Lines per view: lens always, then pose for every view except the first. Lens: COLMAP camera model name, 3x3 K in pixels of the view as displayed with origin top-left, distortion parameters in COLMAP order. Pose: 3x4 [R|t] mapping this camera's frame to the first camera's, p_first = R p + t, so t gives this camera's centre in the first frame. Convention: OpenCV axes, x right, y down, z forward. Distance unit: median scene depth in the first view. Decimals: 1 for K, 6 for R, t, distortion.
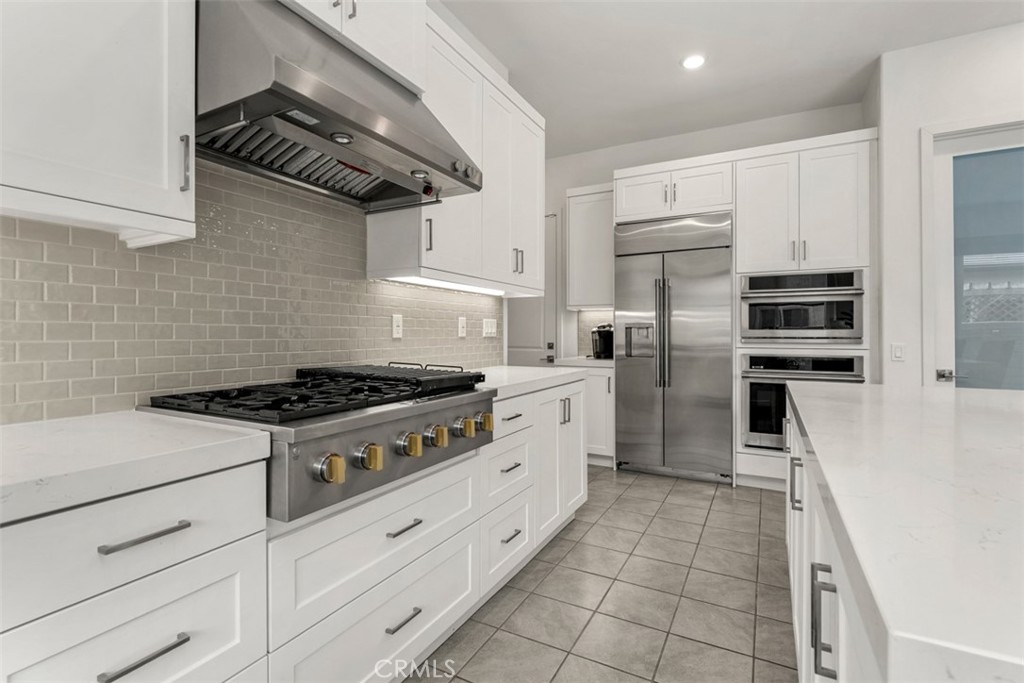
lens RADIAL K [[481.5, 0, 521.2], [0, 481.5, 334.6], [0, 0, 1]] dist [0.003645, -0.002980]
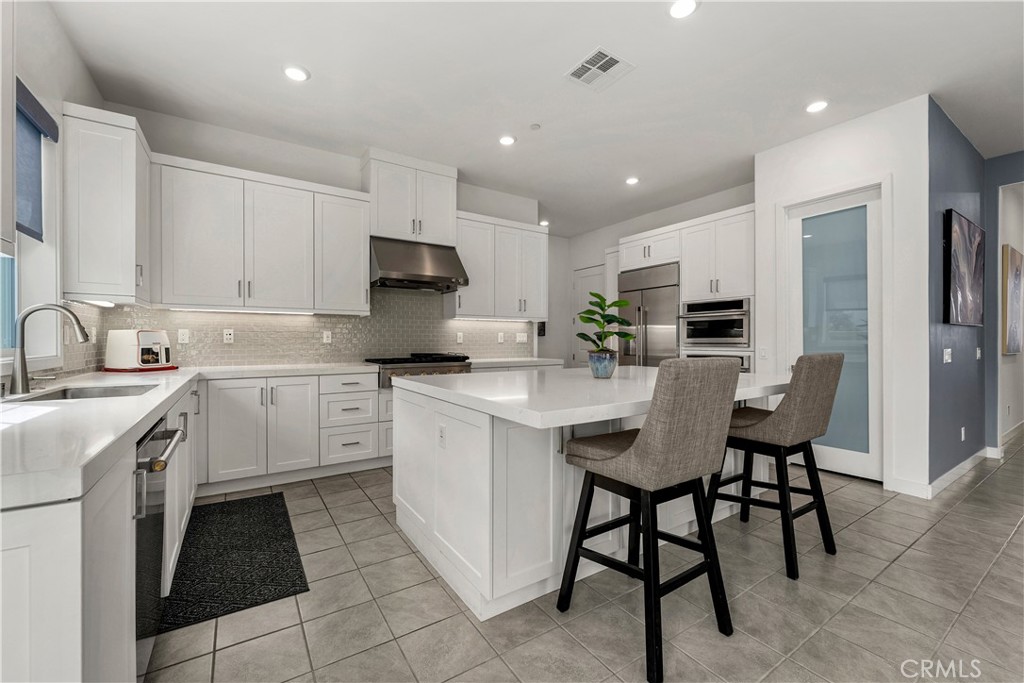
lens RADIAL K [[412.3, 0, 512.1], [0, 412.3, 340.0], [0, 0, 1]] dist [-0.003474, 0.001857]
pose [[0.875368, -0.002025, -0.483453, 0.651451], [0.000221, 0.999993, -0.003790, 0.000940], [0.483457, 0.003211, 0.875362, -0.449657]]
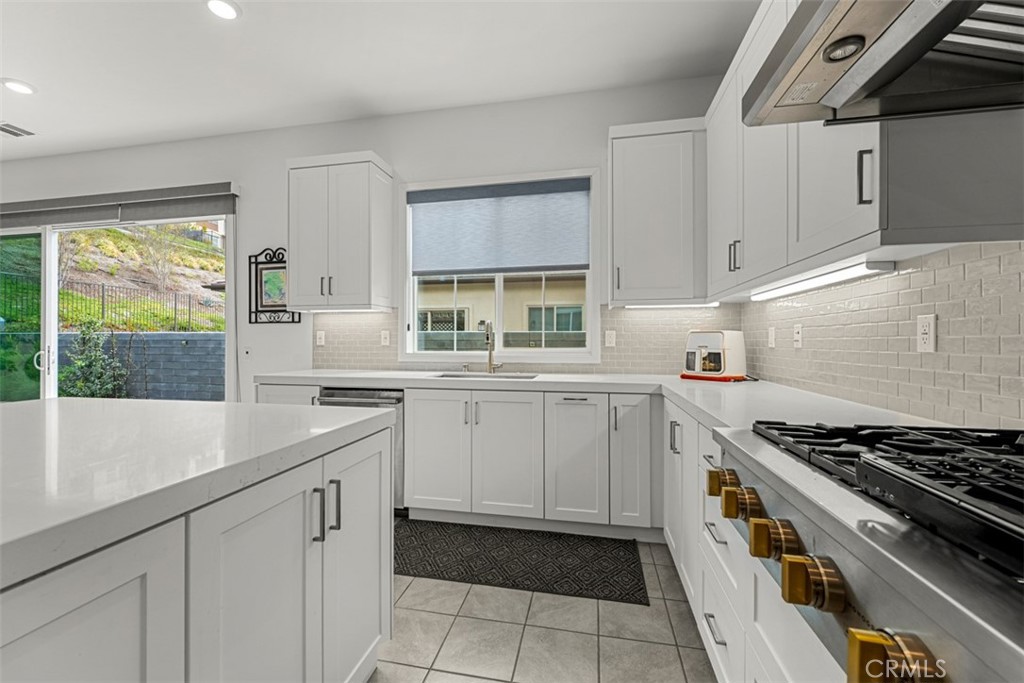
lens RADIAL K [[412.3, 0, 508.8], [0, 412.3, 337.9], [0, 0, 1]] dist [-0.003474, 0.001857]
pose [[-0.961758, -0.006342, -0.273827, 0.085432], [-0.004744, 0.999968, -0.006498, -0.004736], [0.273859, -0.004951, -0.961757, 0.561382]]
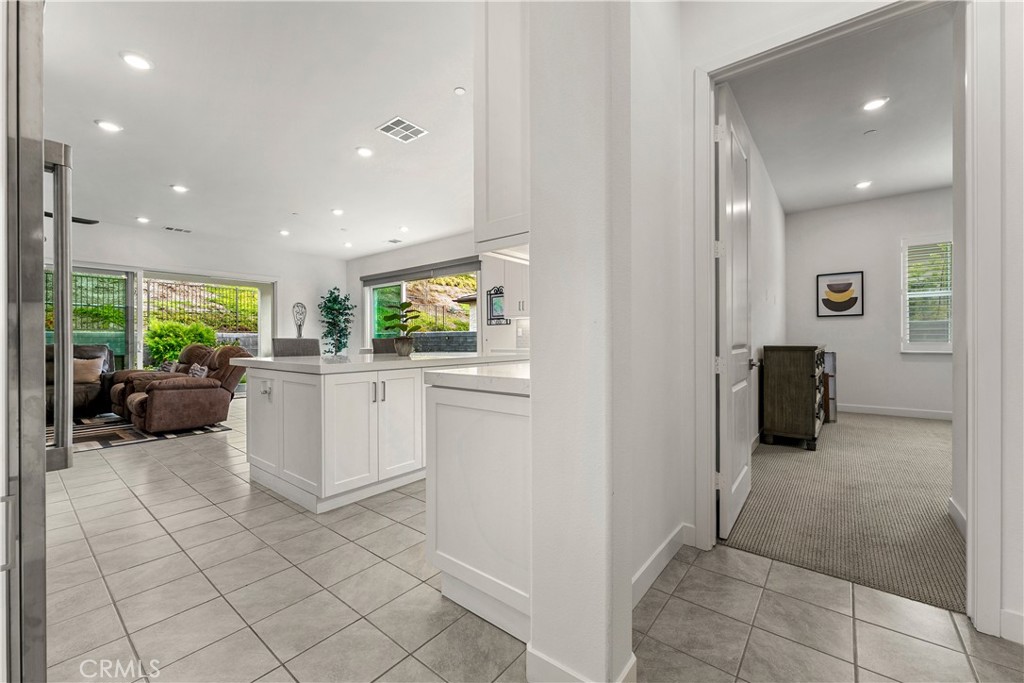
lens RADIAL K [[412.3, 0, 510.9], [0, 412.3, 339.1], [0, 0, 1]] dist [-0.003474, 0.001857]
pose [[-0.980017, 0.002580, 0.198897, -0.088038], [0.002793, 0.999996, 0.000792, 0.021570], [-0.198894, 0.001332, -0.980020, 1.354630]]
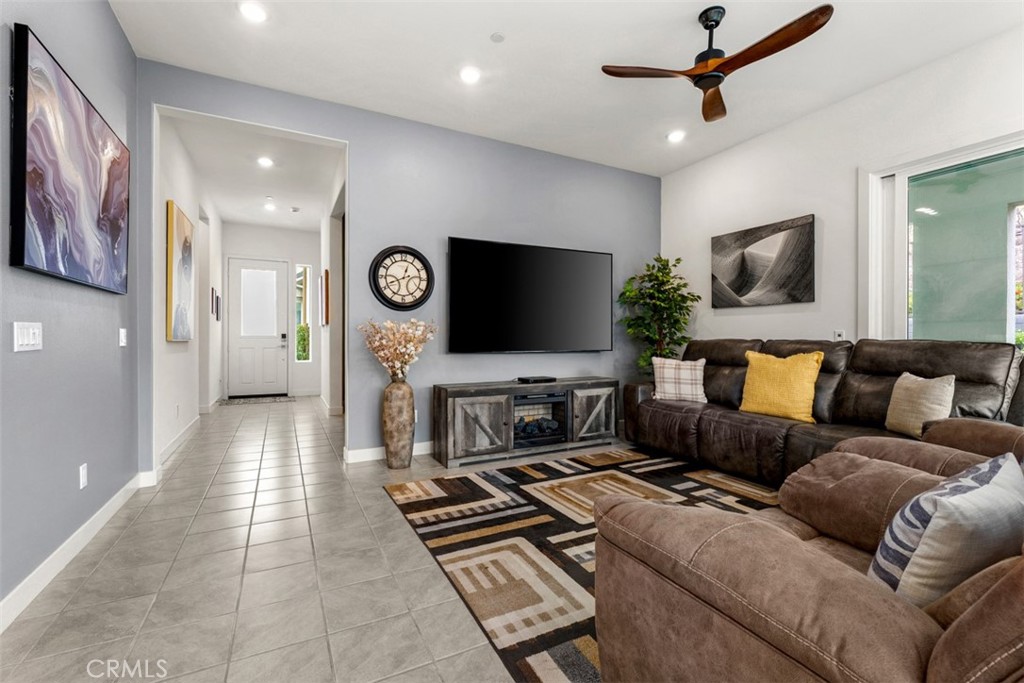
lens RADIAL K [[440.9, 0, 504.2], [0, 440.9, 341.2], [0, 0, 1]] dist [-0.001421, 0.000958]
pose [[0.578632, -0.003696, 0.815580, 0.981658], [0.000399, 0.999991, 0.004248, 0.039051], [-0.815589, -0.002133, 0.578628, 0.150564]]
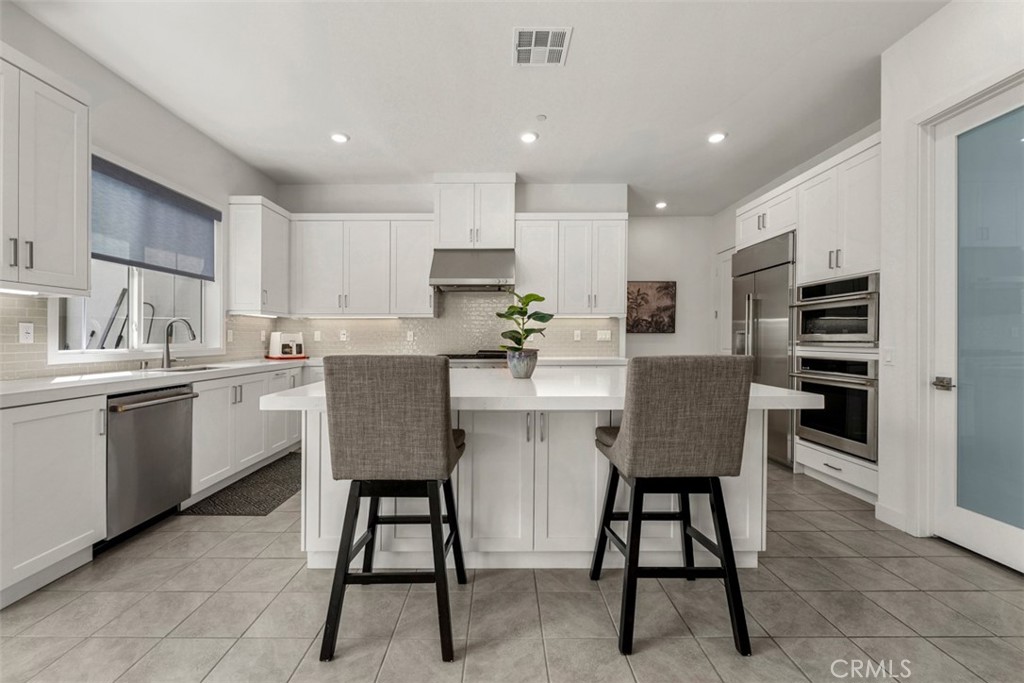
lens RADIAL K [[412.3, 0, 504.3], [0, 412.3, 338.5], [0, 0, 1]] dist [-0.003474, 0.001857]
pose [[0.466841, -0.003465, -0.884334, 1.046062], [0.001164, 0.999994, -0.003303, 0.002040], [0.884340, 0.000513, 0.466842, -0.063173]]
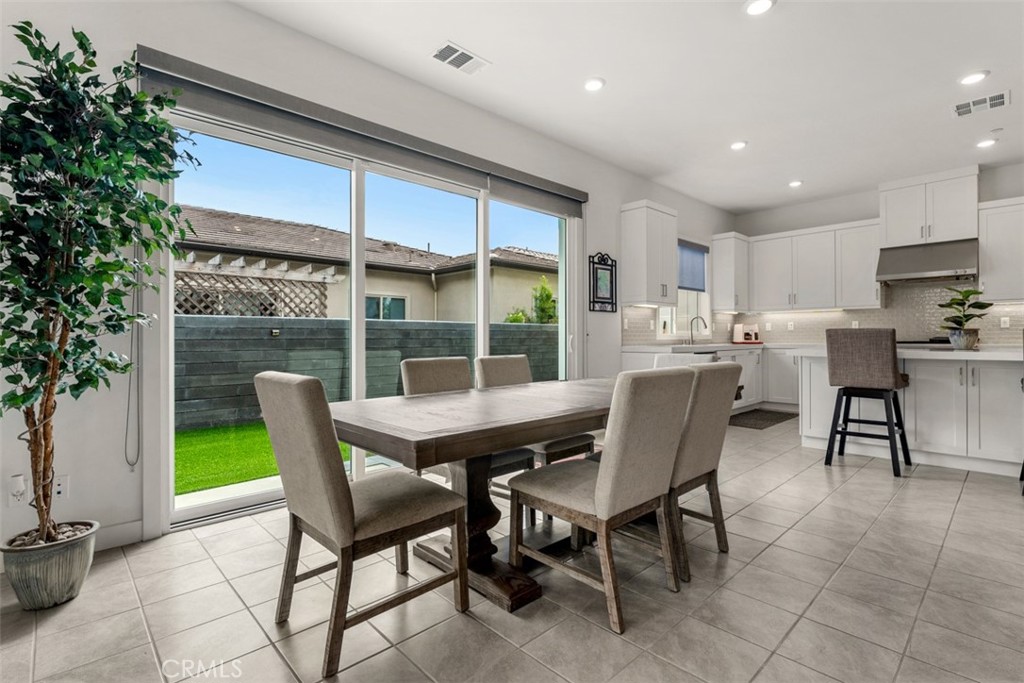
lens RADIAL K [[481.5, 0, 505.3], [0, 481.5, 330.8], [0, 0, 1]] dist [0.003645, -0.002980]
pose [[-0.329876, -0.015574, -0.943896, 1.905026], [0.001419, 0.999855, -0.016993, 0.040981], [0.944023, -0.006945, -0.329806, -0.368051]]
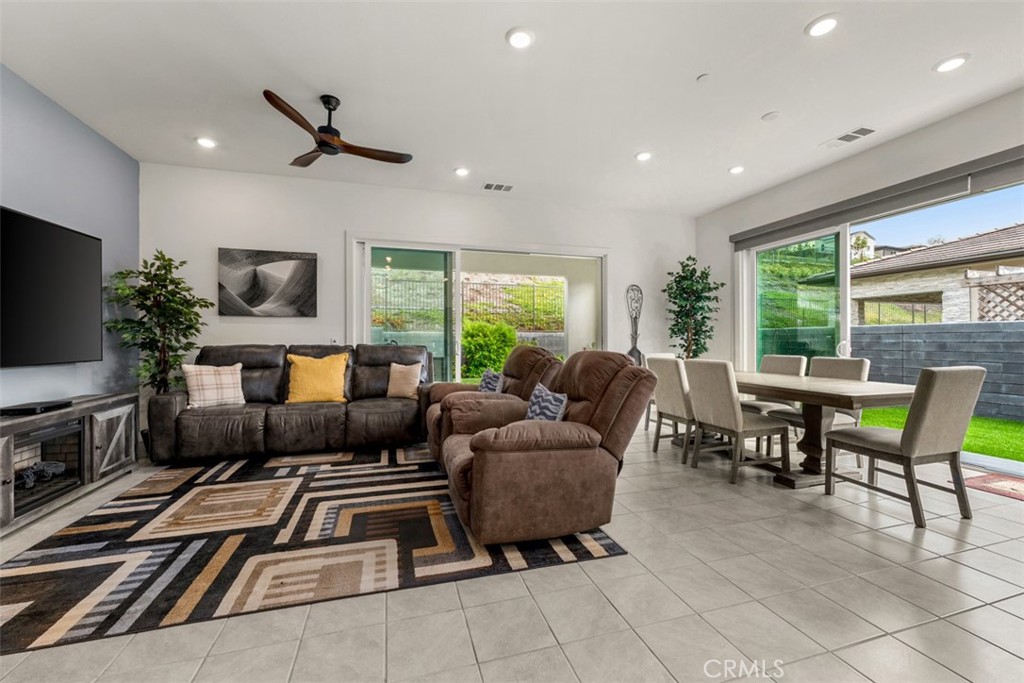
lens RADIAL K [[412.3, 0, 512.4], [0, 412.3, 341.6], [0, 0, 1]] dist [-0.003474, 0.001857]
pose [[-0.698454, -0.001425, 0.715653, 0.847178], [0.002674, 0.999986, 0.004601, 0.024998], [-0.715649, 0.005127, -0.698441, 0.672896]]
